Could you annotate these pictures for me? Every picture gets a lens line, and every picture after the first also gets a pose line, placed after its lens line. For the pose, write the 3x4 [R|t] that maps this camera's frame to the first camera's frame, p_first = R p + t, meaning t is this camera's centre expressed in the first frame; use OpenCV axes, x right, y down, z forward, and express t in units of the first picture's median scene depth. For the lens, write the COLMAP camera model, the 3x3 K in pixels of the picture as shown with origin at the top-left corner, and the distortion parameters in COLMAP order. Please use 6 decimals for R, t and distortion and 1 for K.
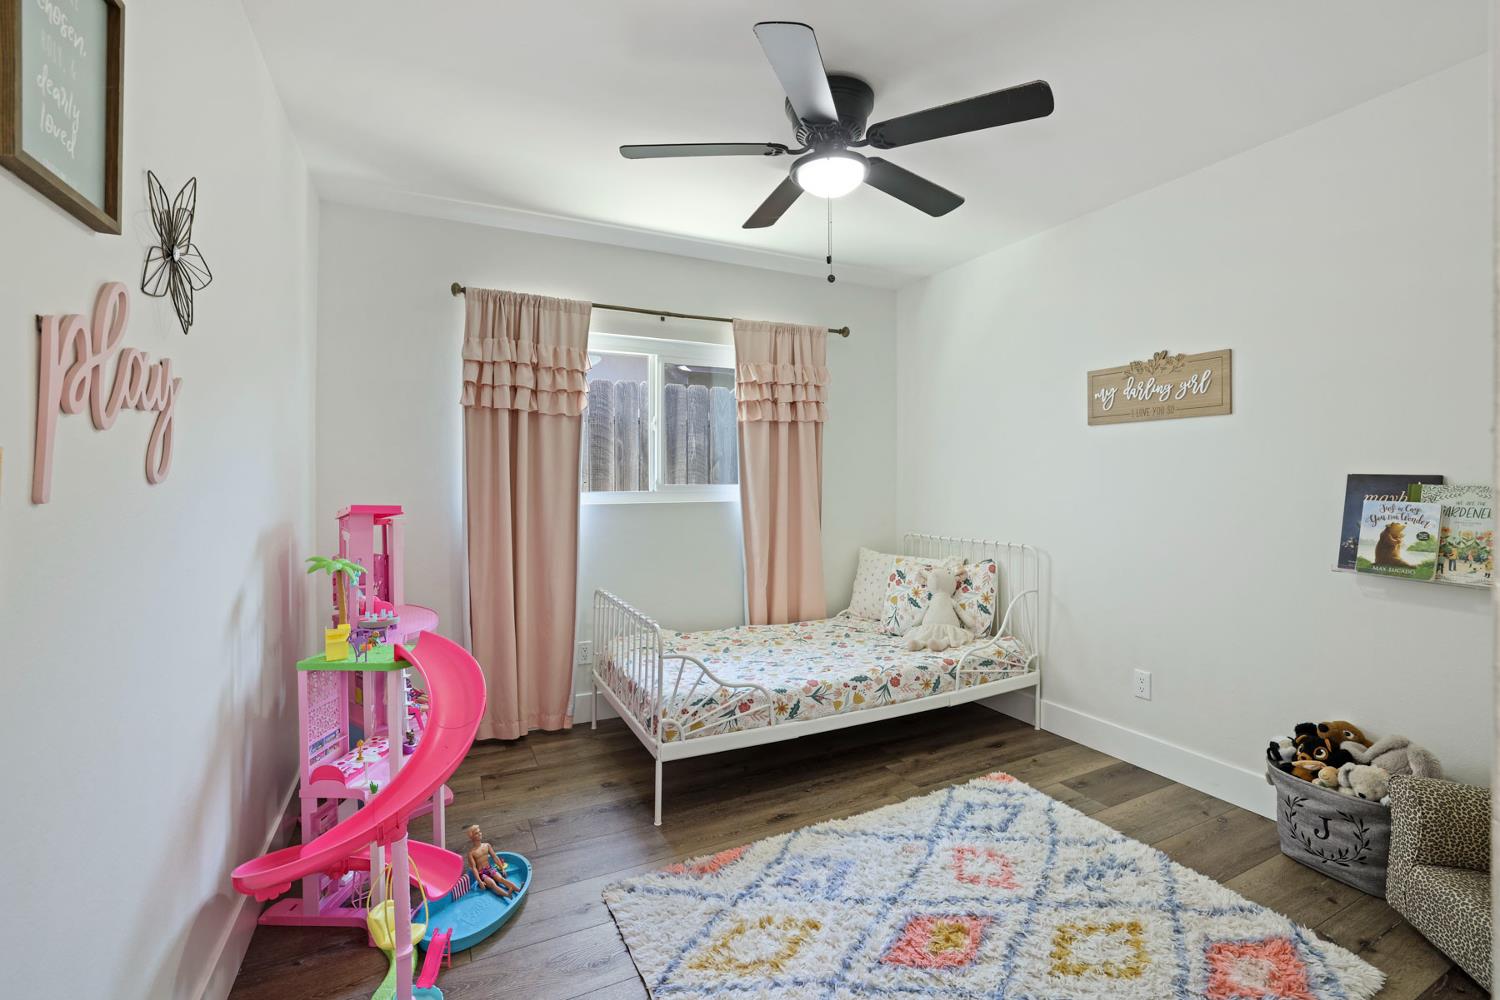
lens RADIAL K [[663.6, 0, 750.4], [0, 663.6, 478.5], [0, 0, 1]] dist [-0.029405, 0.000520]
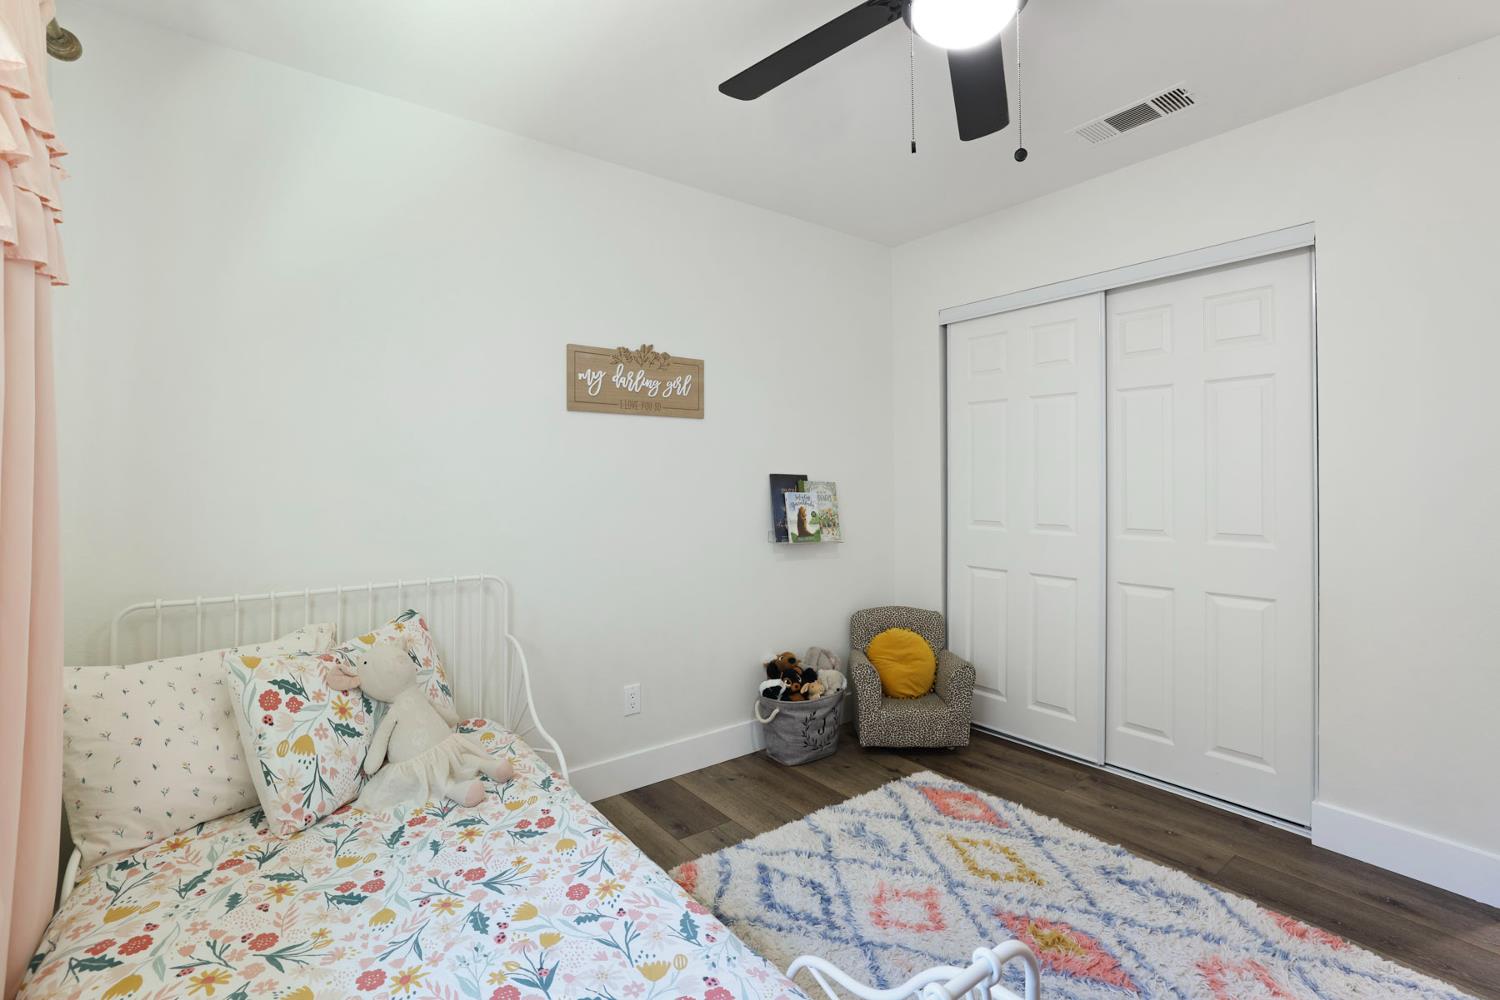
lens RADIAL K [[676.2, 0, 746.3], [0, 676.2, 483.8], [0, 0, 1]] dist [-0.025532, 0.000708]
pose [[-0.194511, -0.001122, 0.980900, -0.408726], [0.003197, 0.999993, 0.001778, 0.009967], [-0.980895, 0.003482, -0.194507, 1.147149]]
